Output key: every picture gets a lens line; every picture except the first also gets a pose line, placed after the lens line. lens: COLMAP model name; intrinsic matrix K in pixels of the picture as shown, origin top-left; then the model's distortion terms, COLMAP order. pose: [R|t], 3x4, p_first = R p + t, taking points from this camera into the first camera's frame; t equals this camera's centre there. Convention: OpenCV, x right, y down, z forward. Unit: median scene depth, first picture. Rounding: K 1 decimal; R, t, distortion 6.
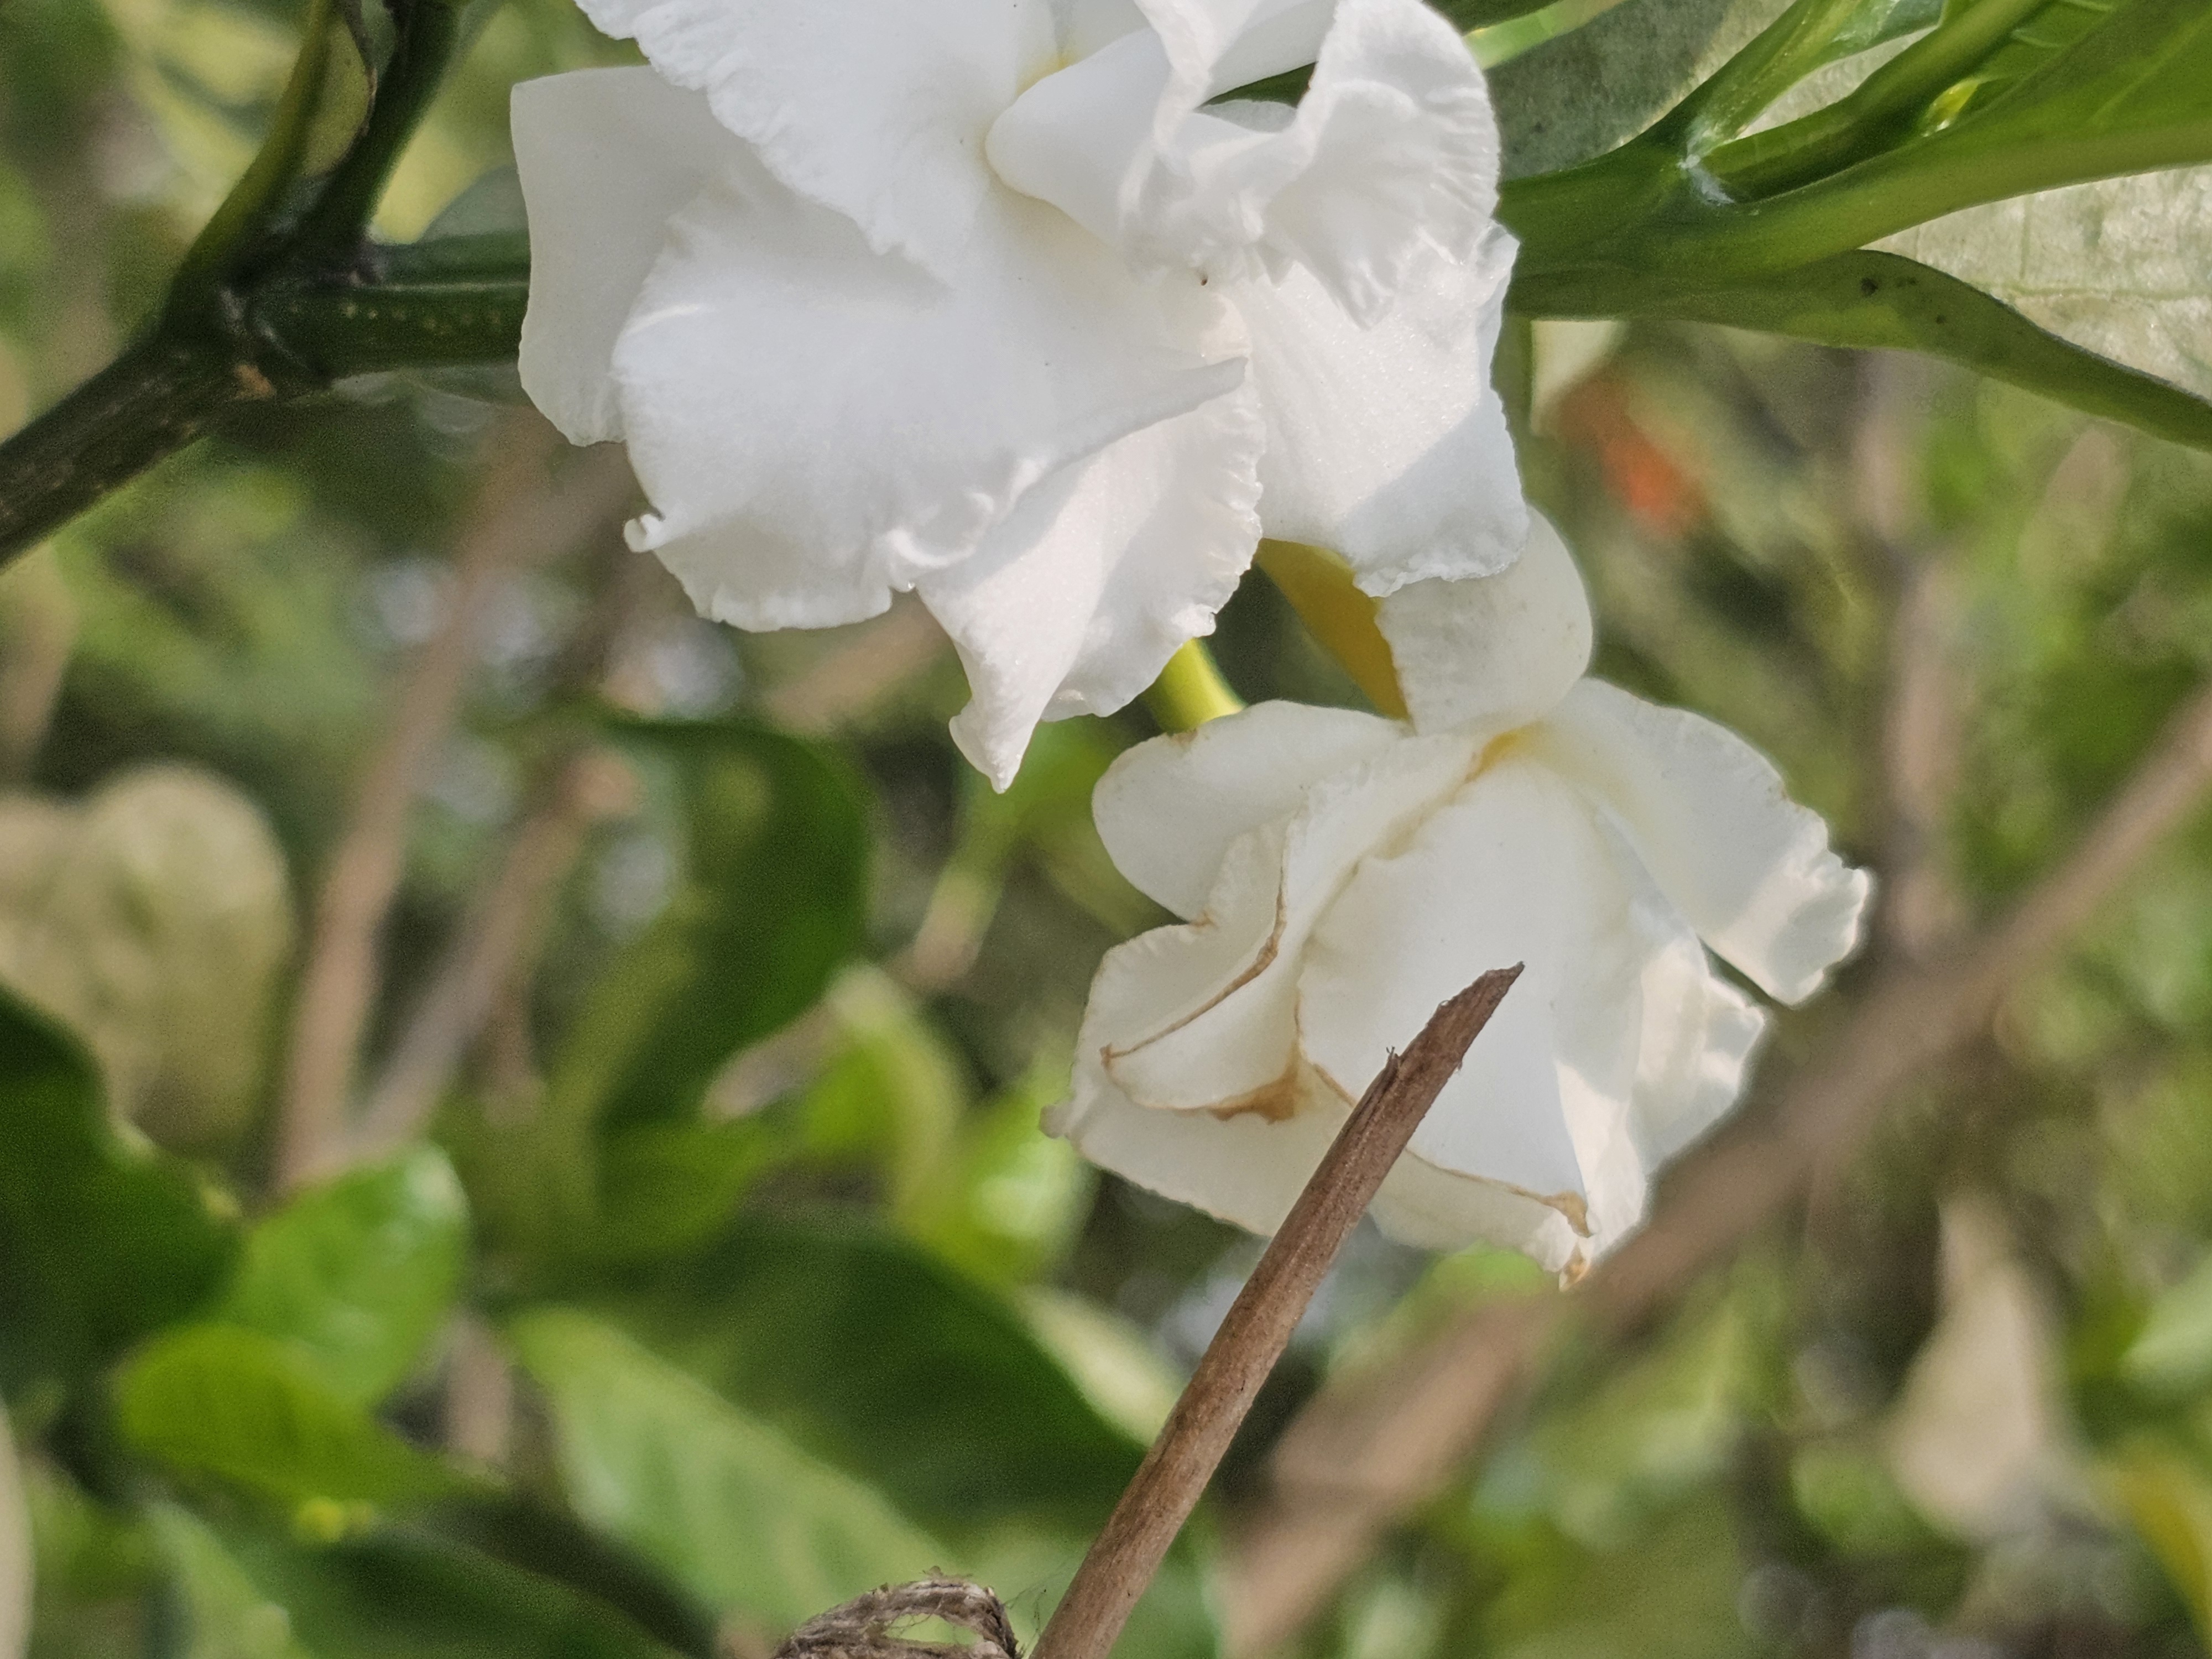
lens RADIAL K [[4471.3, 0, 1106.0], [0, 4471.3, 829.5], [0, 0, 1]] dist [0.007586, -0.597235]
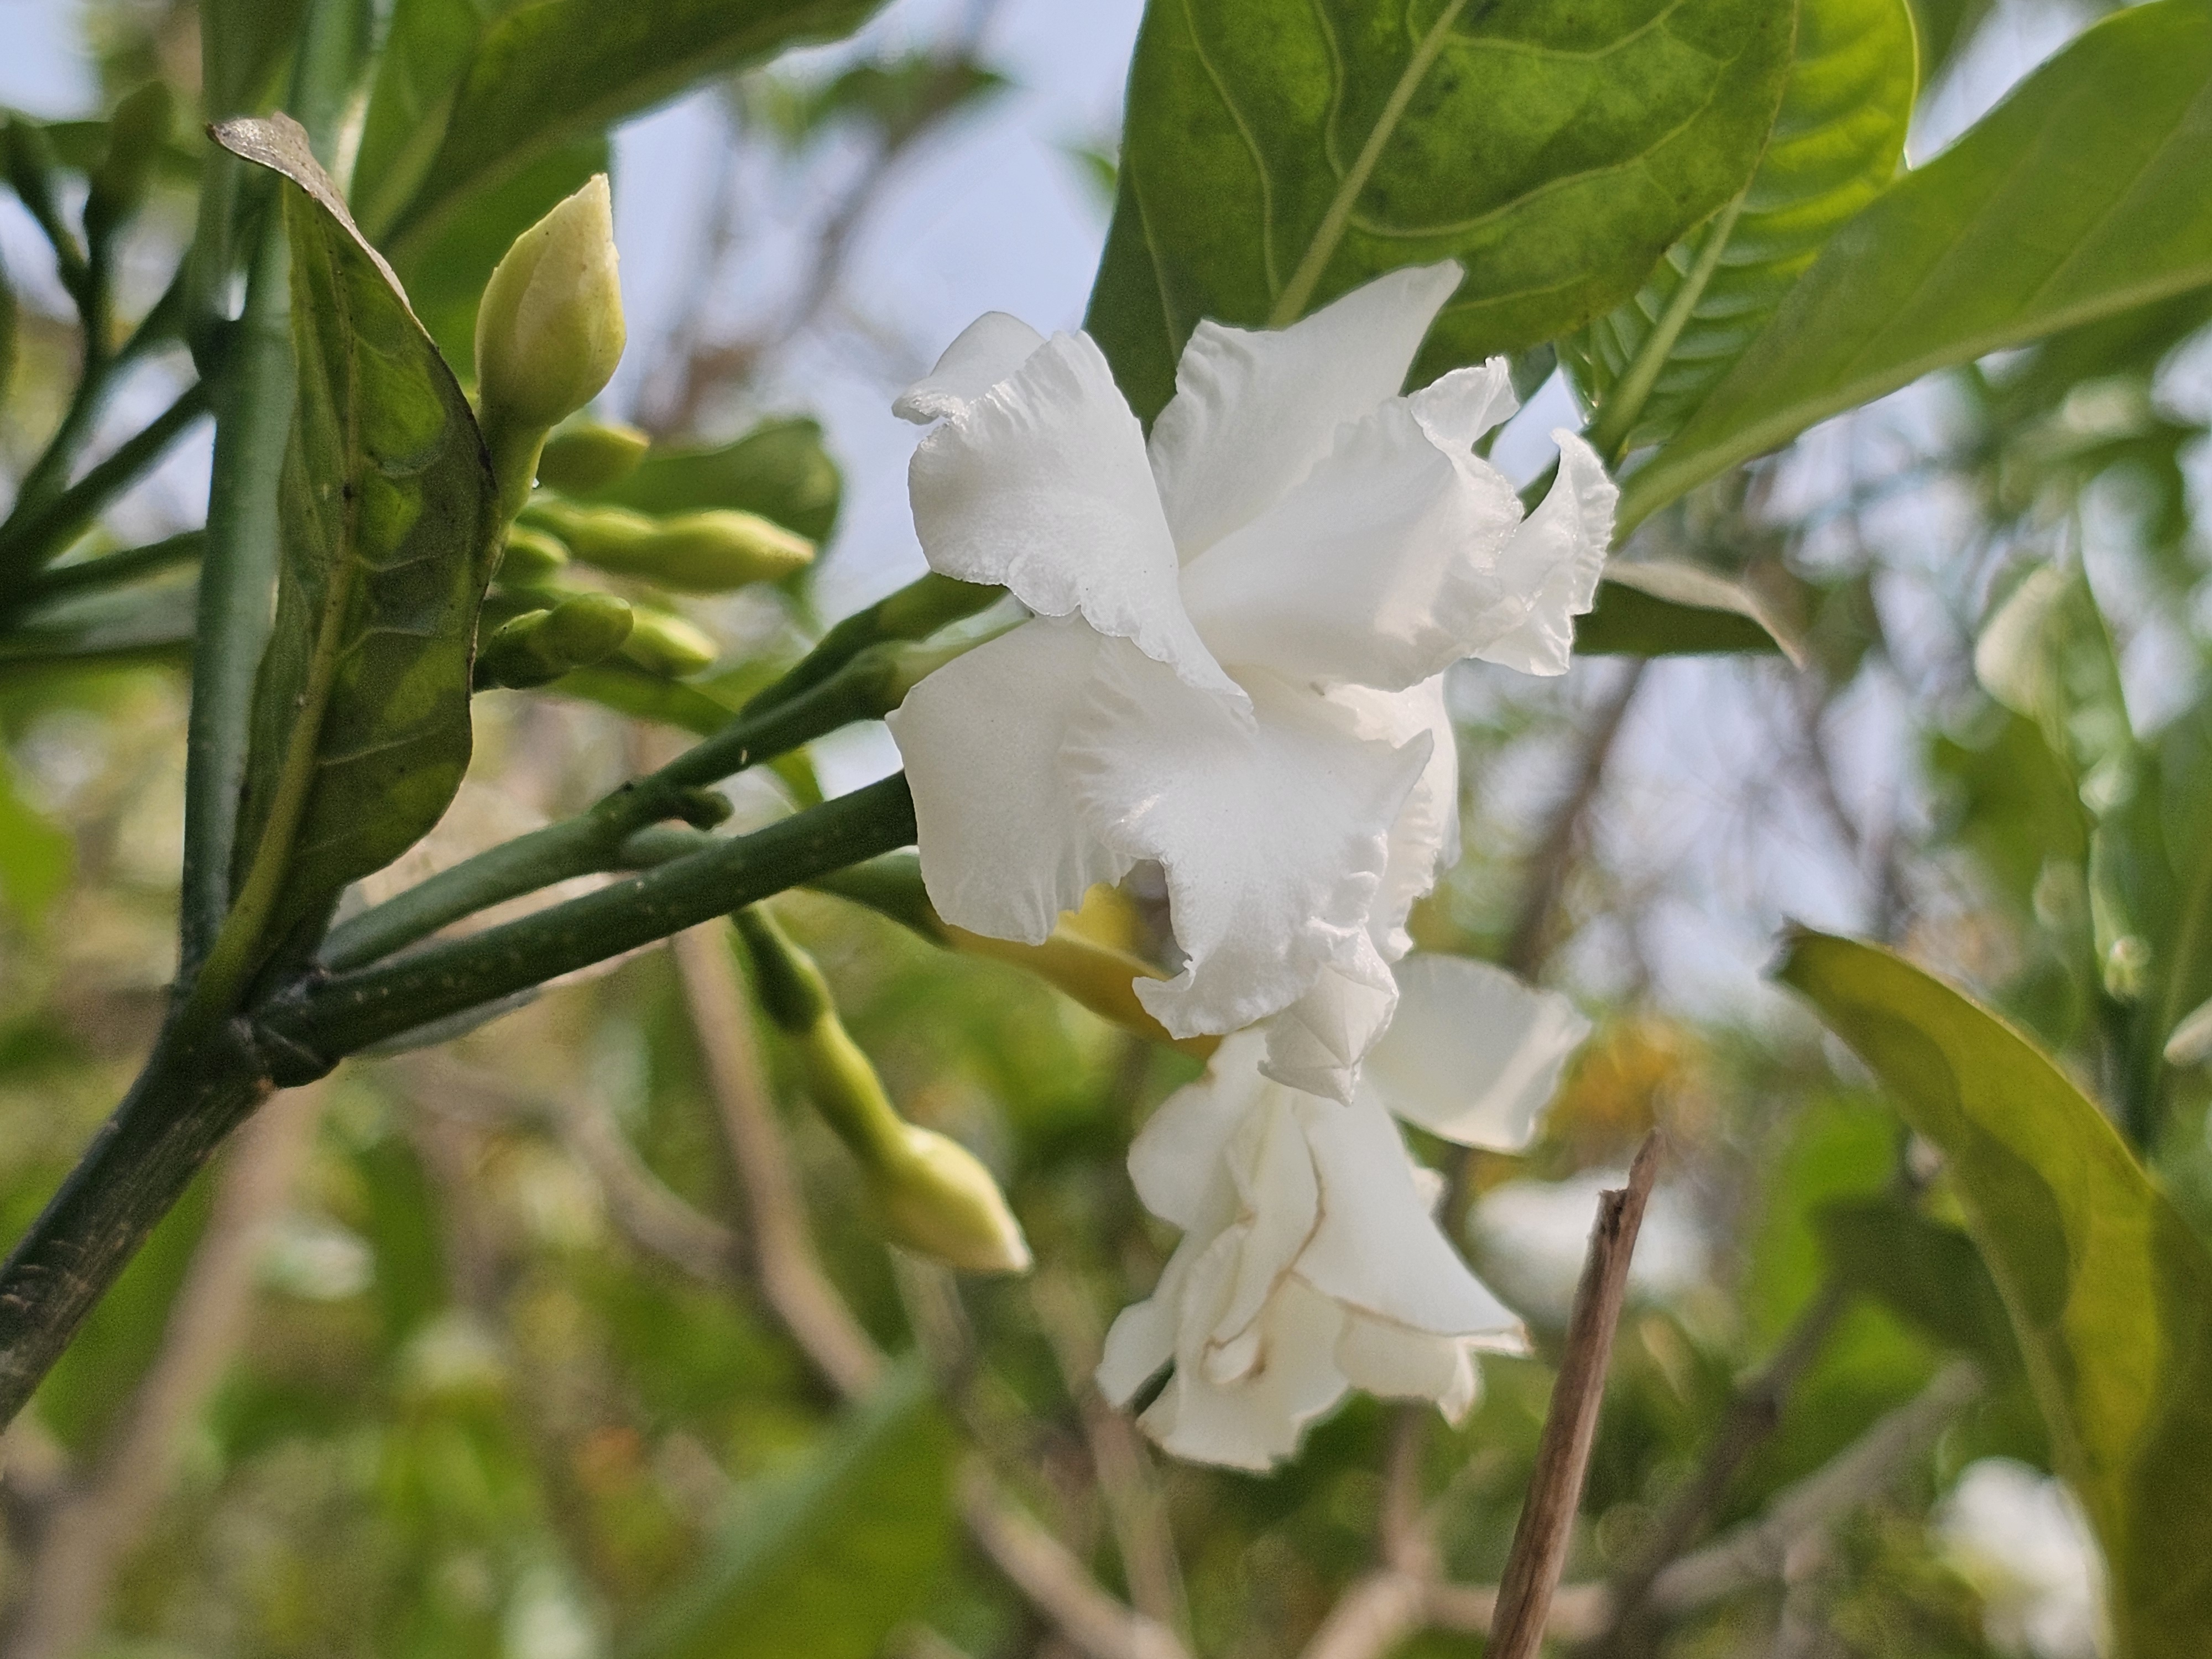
lens RADIAL K [[4425.4, 0, 1036.7], [0, 4425.4, 742.1], [0, 0, 1]] dist [0.065038, 0.128983]
pose [[0.761030, -0.263403, 0.592834, -0.825255], [0.346037, 0.937817, -0.027531, -0.103459], [-0.548718, 0.226095, 0.804854, -0.006718]]
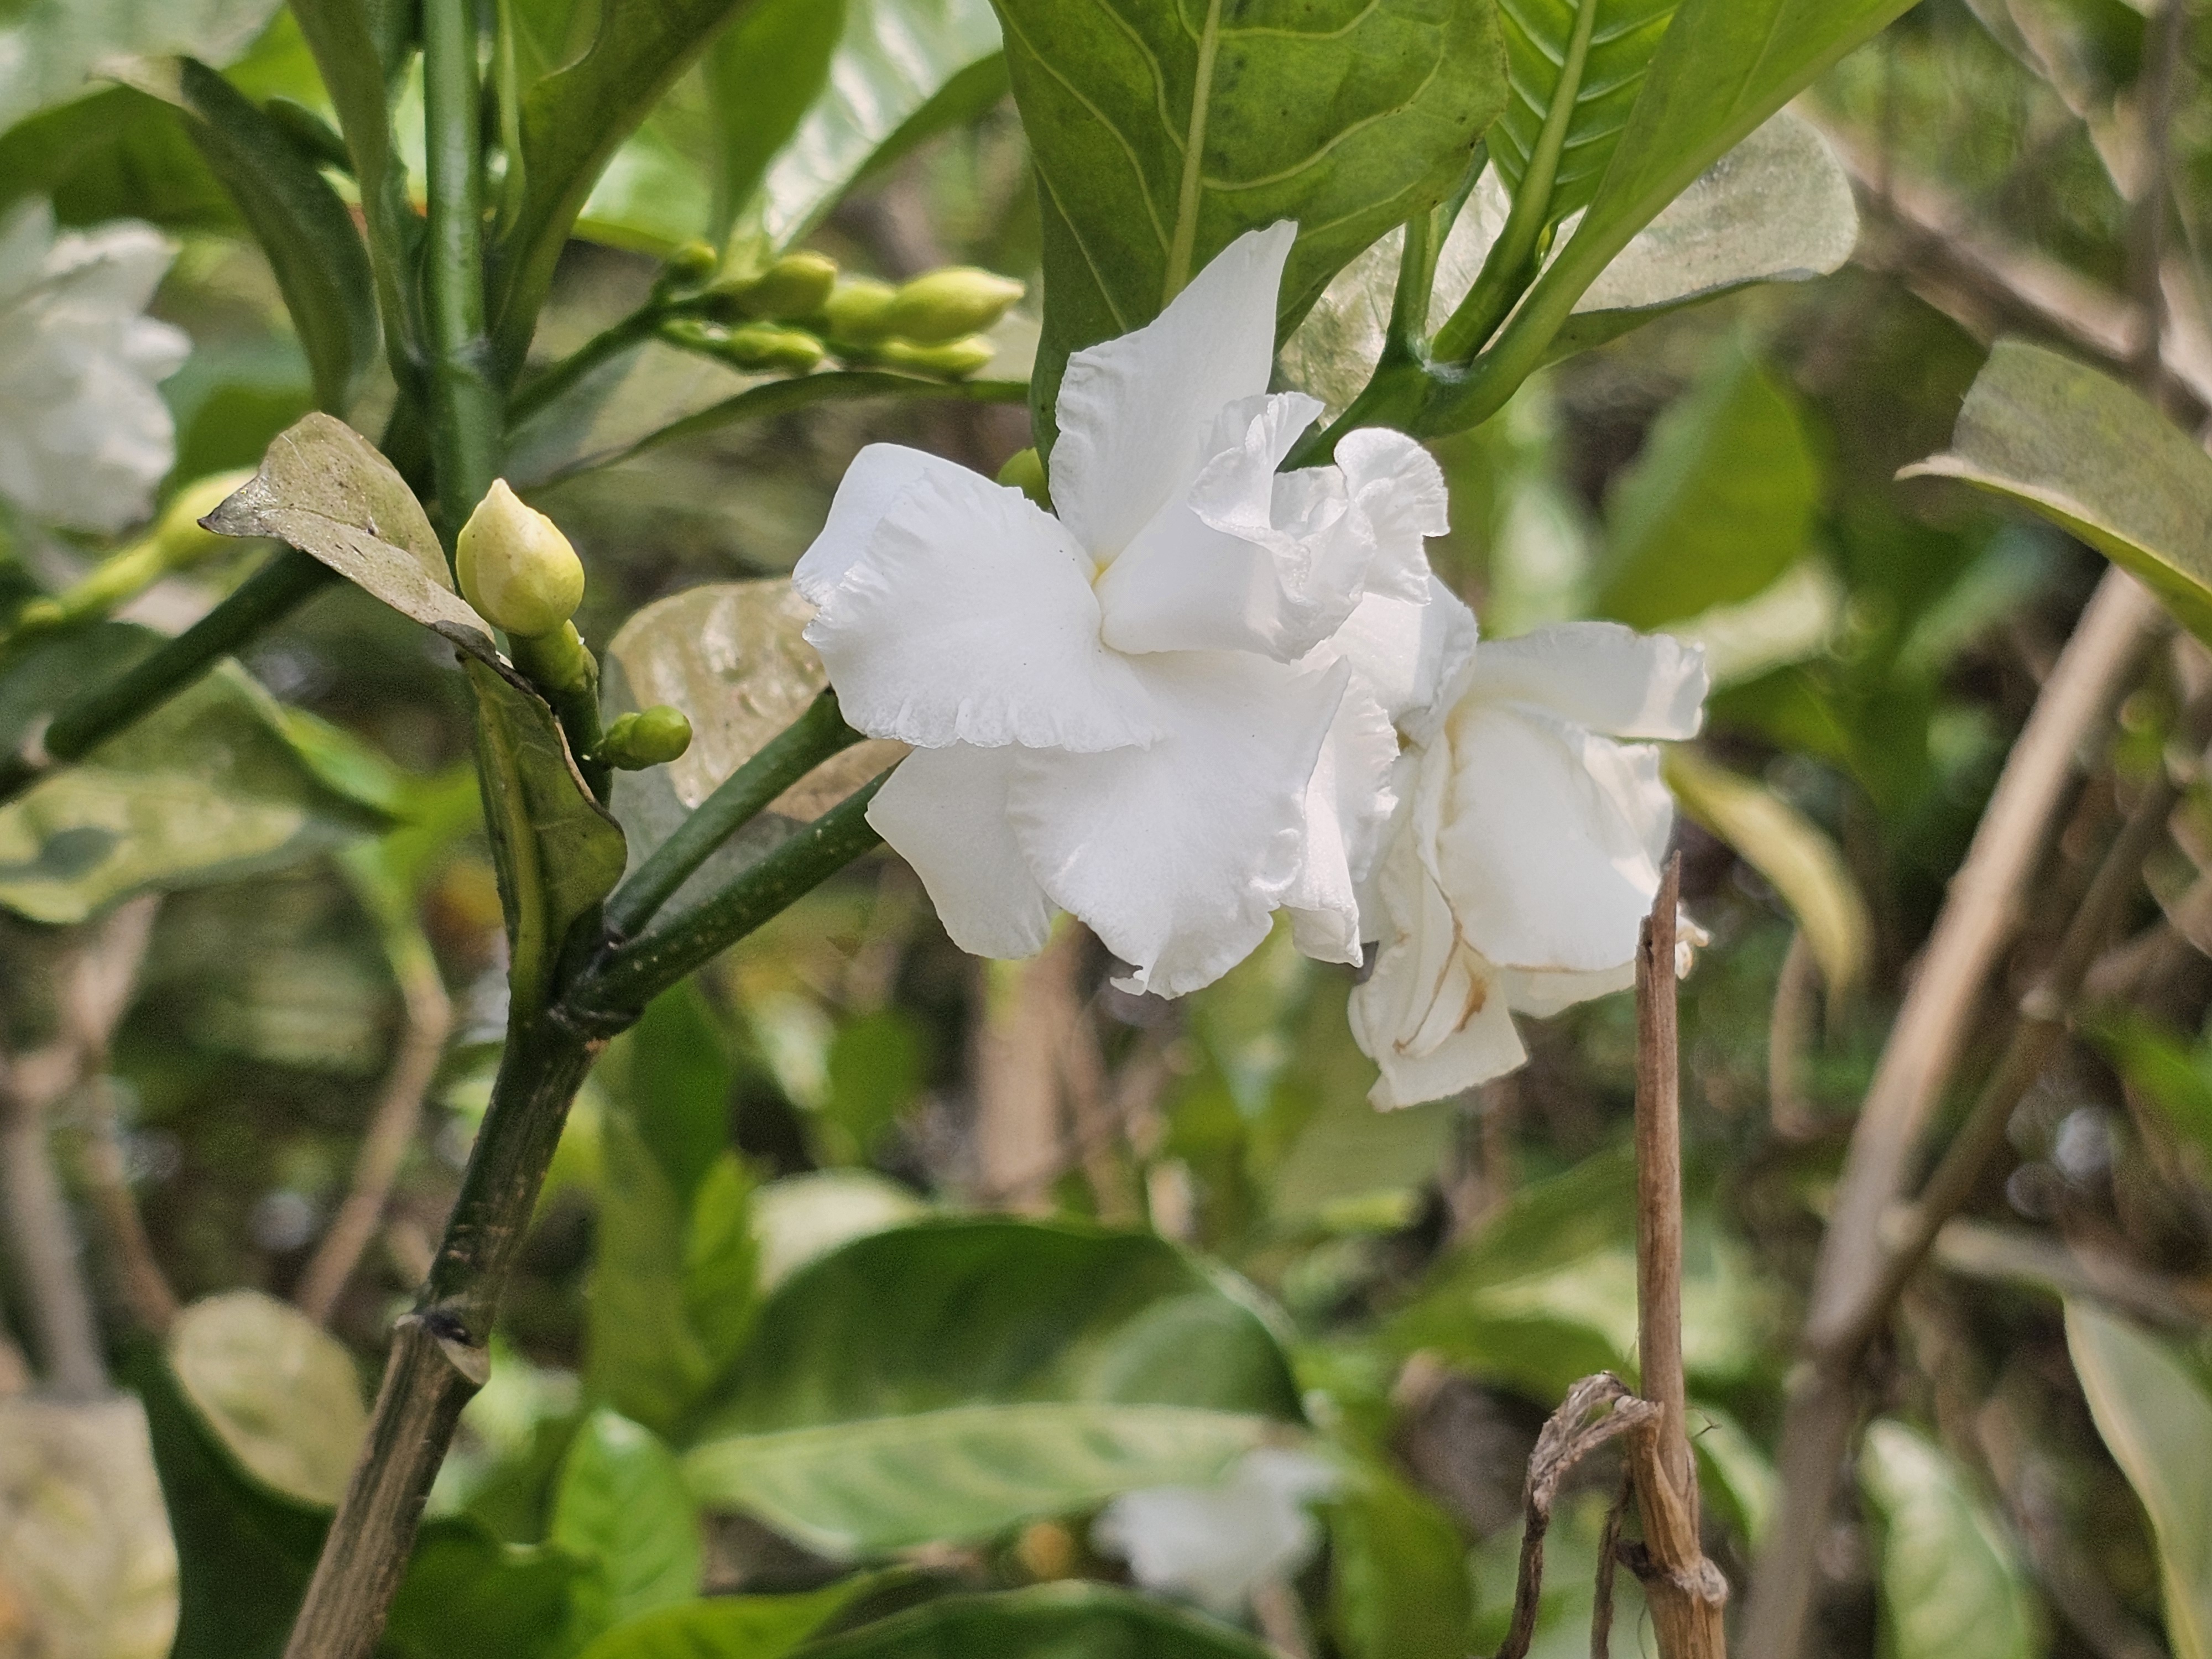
lens RADIAL K [[4471.3, 0, 1106.0], [0, 4471.3, 829.5], [0, 0, 1]] dist [0.007586, -0.597235]
pose [[0.766201, -0.614089, 0.189290, -0.357199], [0.592083, 0.789127, 0.163451, -0.353133], [-0.249747, -0.013161, 0.968222, -0.484931]]
